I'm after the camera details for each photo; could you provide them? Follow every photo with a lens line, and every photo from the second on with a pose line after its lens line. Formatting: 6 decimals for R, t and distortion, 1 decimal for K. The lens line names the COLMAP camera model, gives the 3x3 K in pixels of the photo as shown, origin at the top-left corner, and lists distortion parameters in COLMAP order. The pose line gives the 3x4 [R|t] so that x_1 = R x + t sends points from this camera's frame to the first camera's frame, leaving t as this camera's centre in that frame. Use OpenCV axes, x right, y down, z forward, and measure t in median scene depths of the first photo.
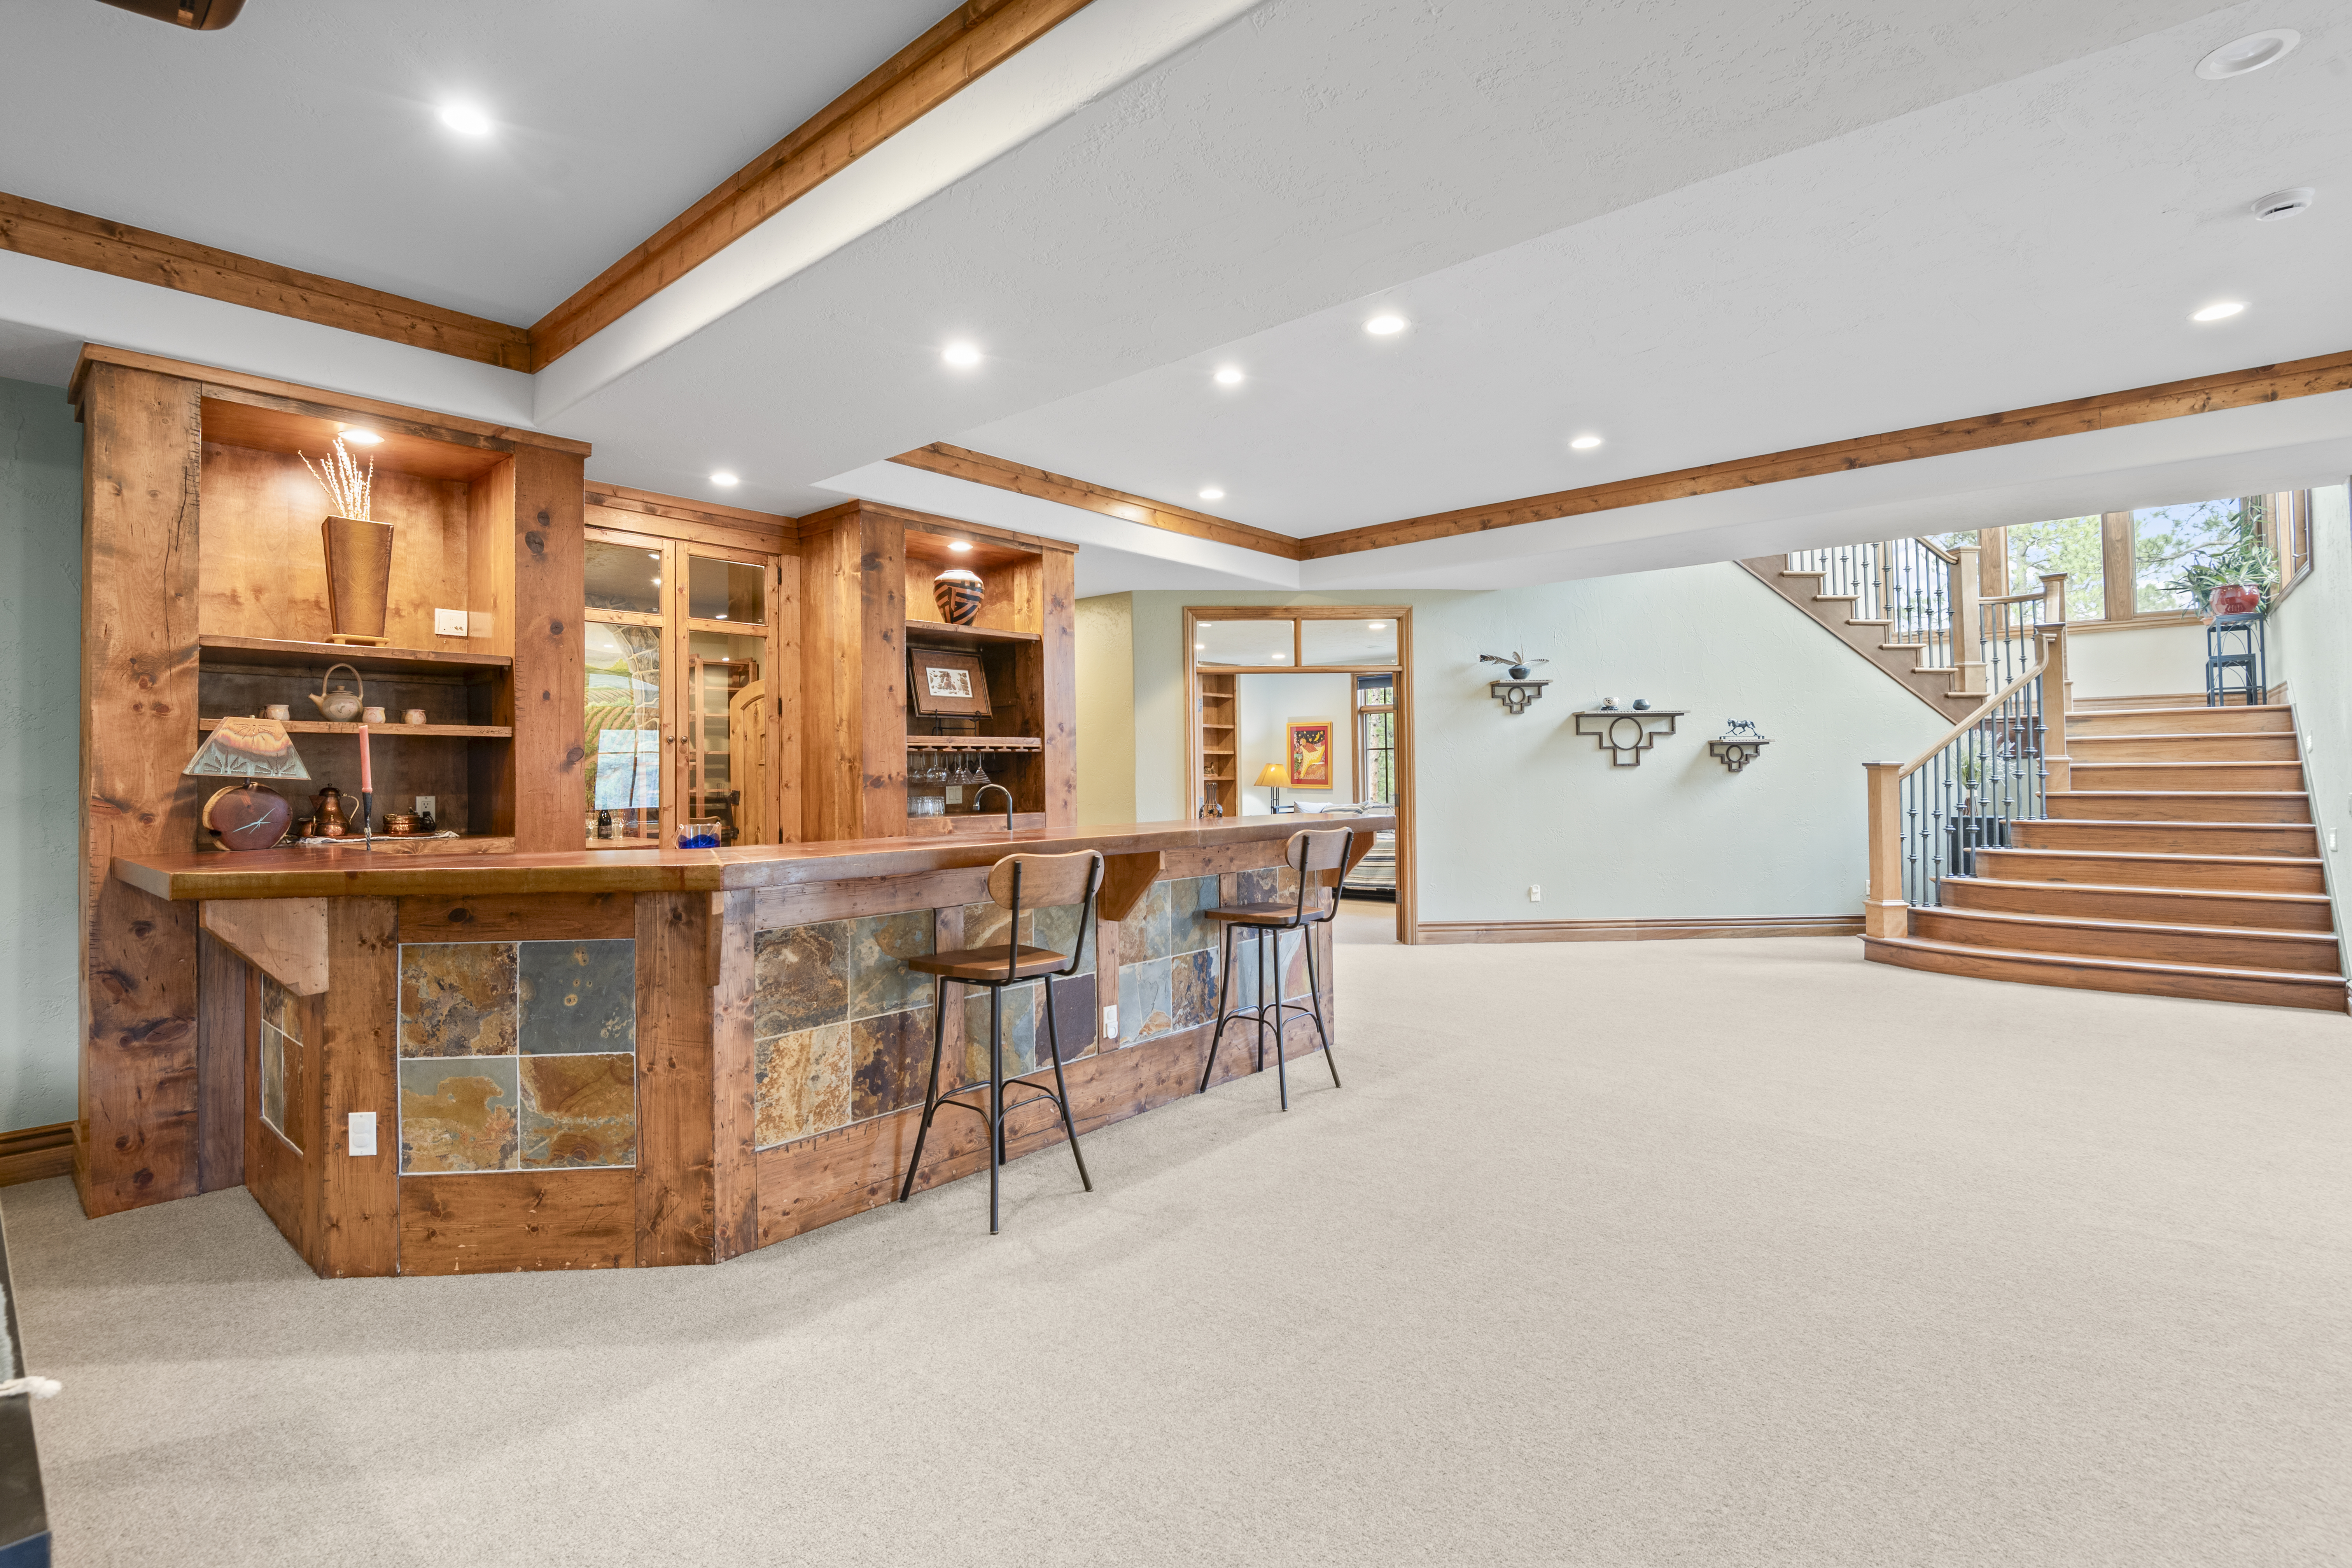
lens RADIAL K [[1096.1, 0, 1176.9], [0, 1096.1, 751.3], [0, 0, 1]] dist [-0.002867, -0.000754]
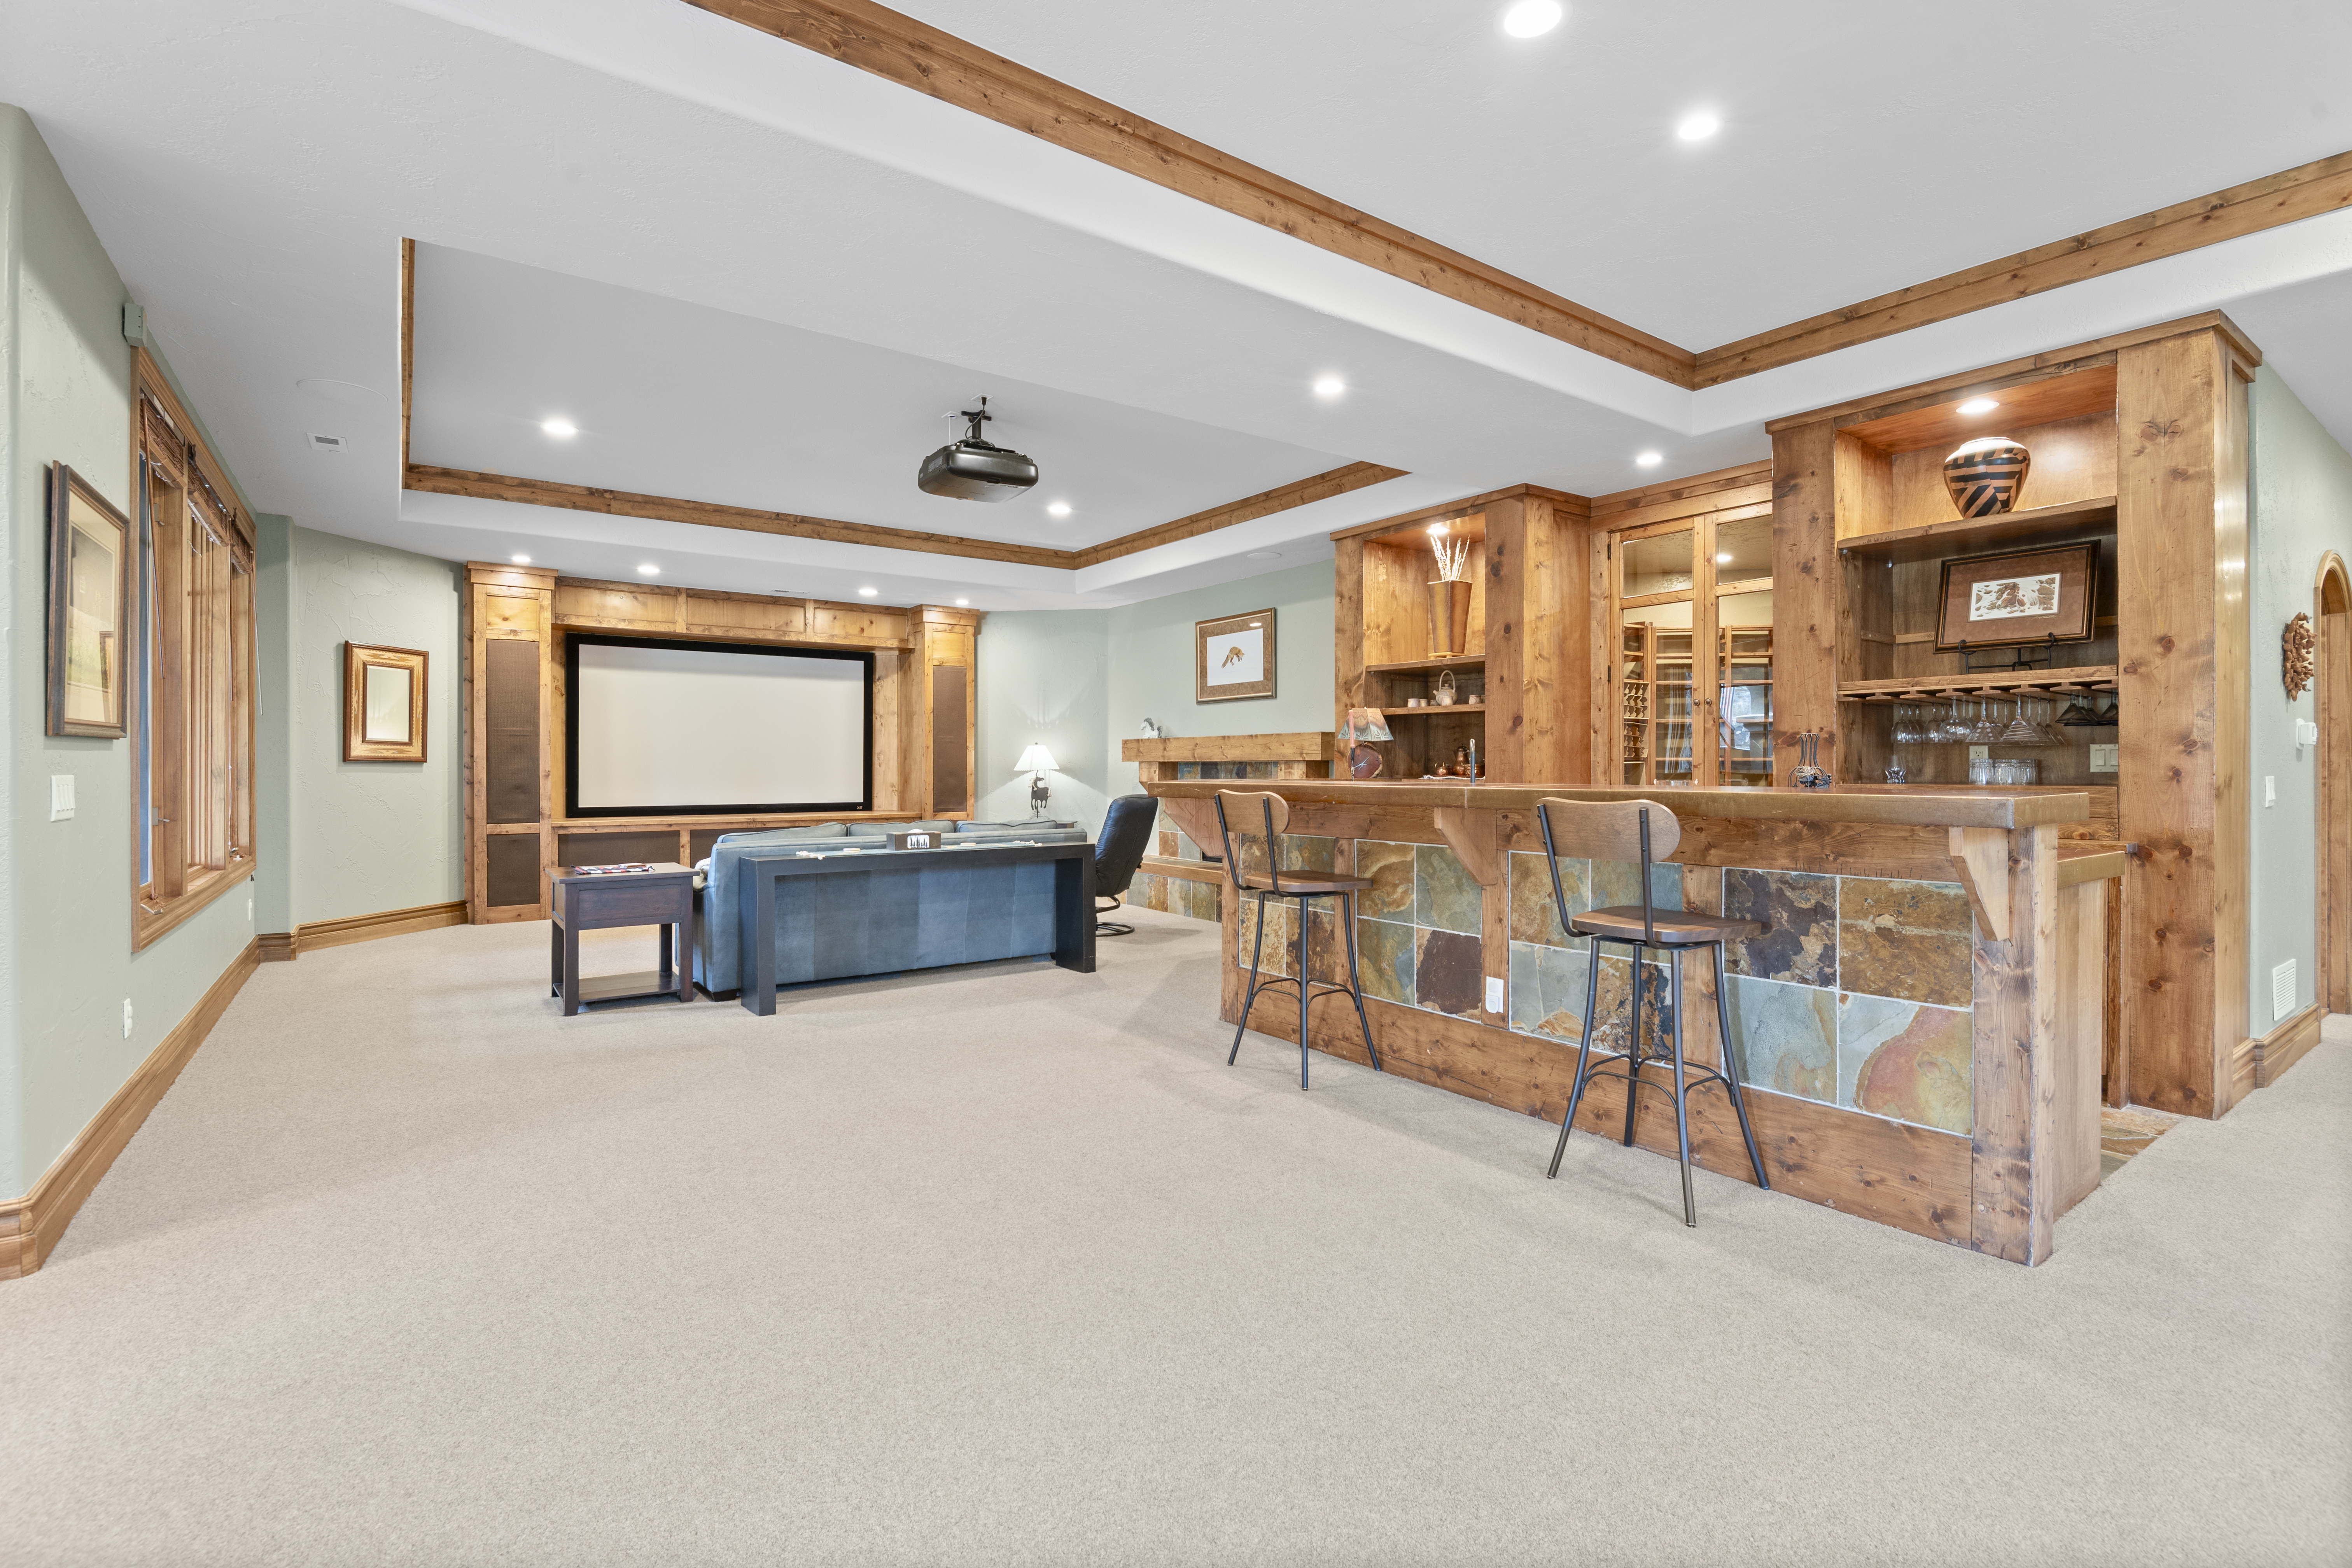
lens RADIAL K [[1067.0, 0, 1179.7], [0, 1067.0, 773.3], [0, 0, 1]] dist [-0.000121, -0.000027]
pose [[-0.223165, 0.017028, -0.974632, 0.524067], [0.022255, 0.999676, 0.012369, 0.026498], [0.974527, -0.018930, -0.223471, 0.571496]]
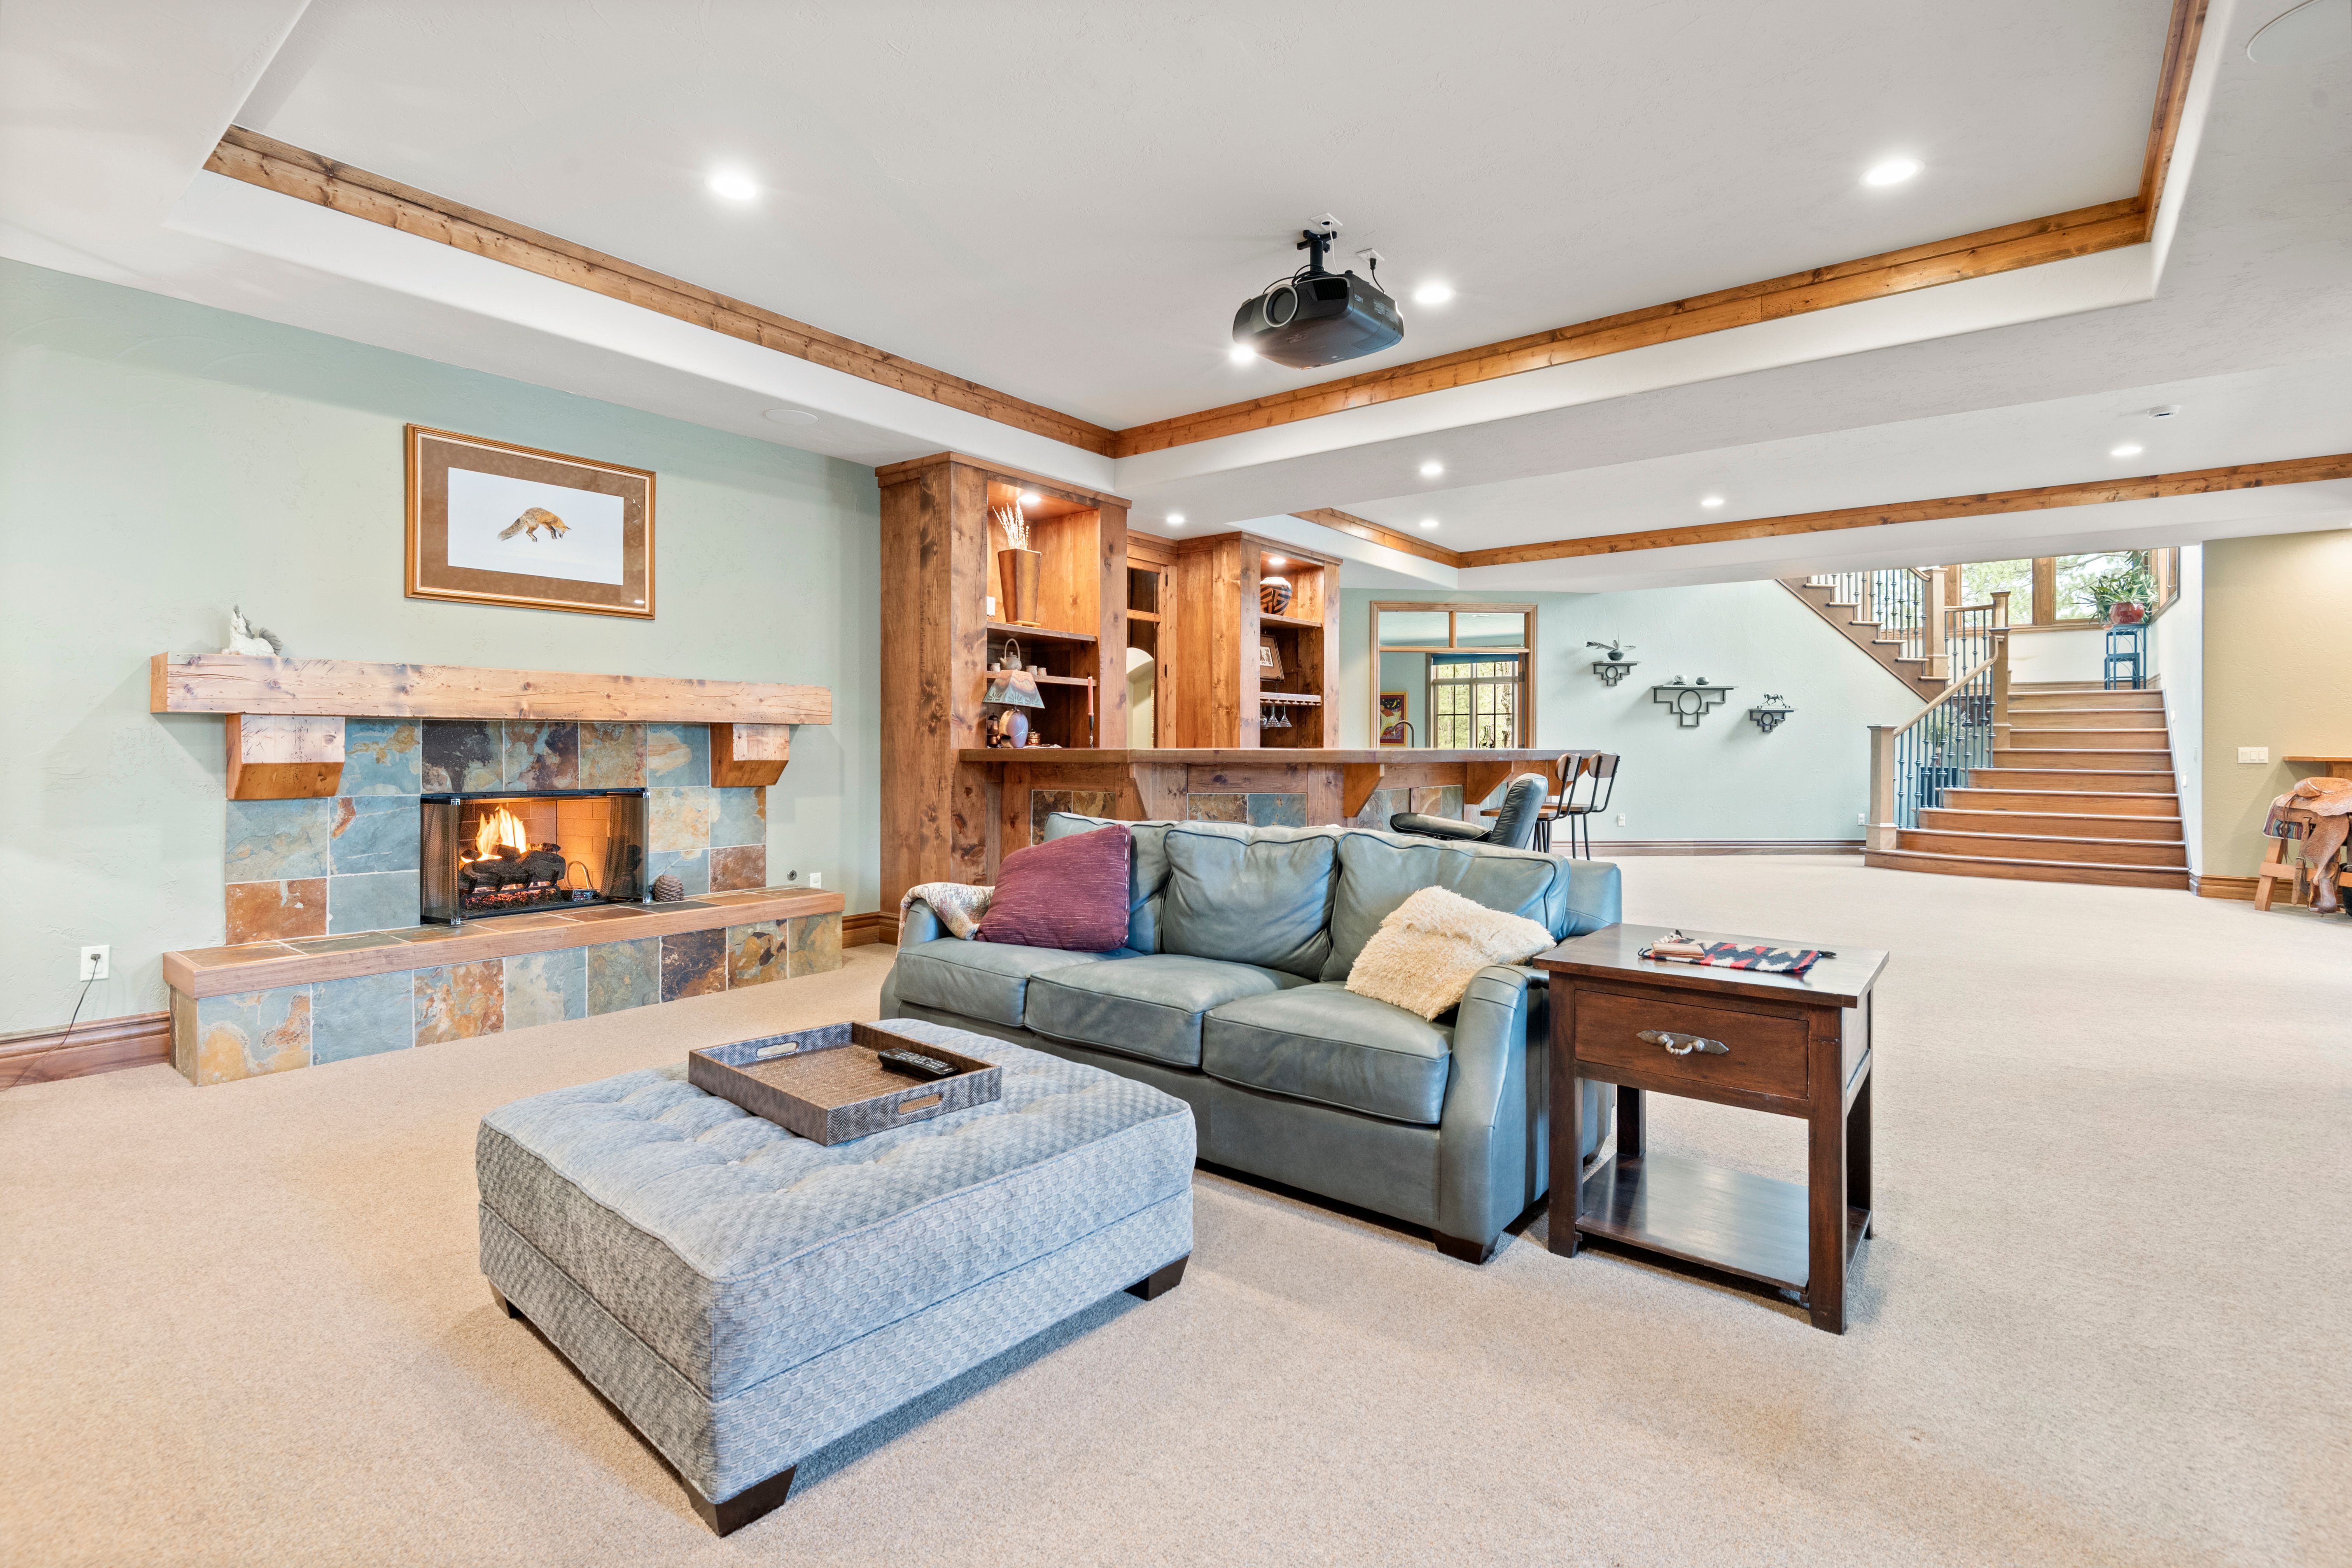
lens RADIAL K [[1075.7, 0, 1177.5], [0, 1075.7, 745.6], [0, 0, 1]] dist [-0.001208, -0.000154]
pose [[0.998580, 0.016077, 0.050795, -0.352535], [-0.017188, 0.999621, 0.021522, 0.023649], [-0.050430, -0.022364, 0.998477, -0.356515]]
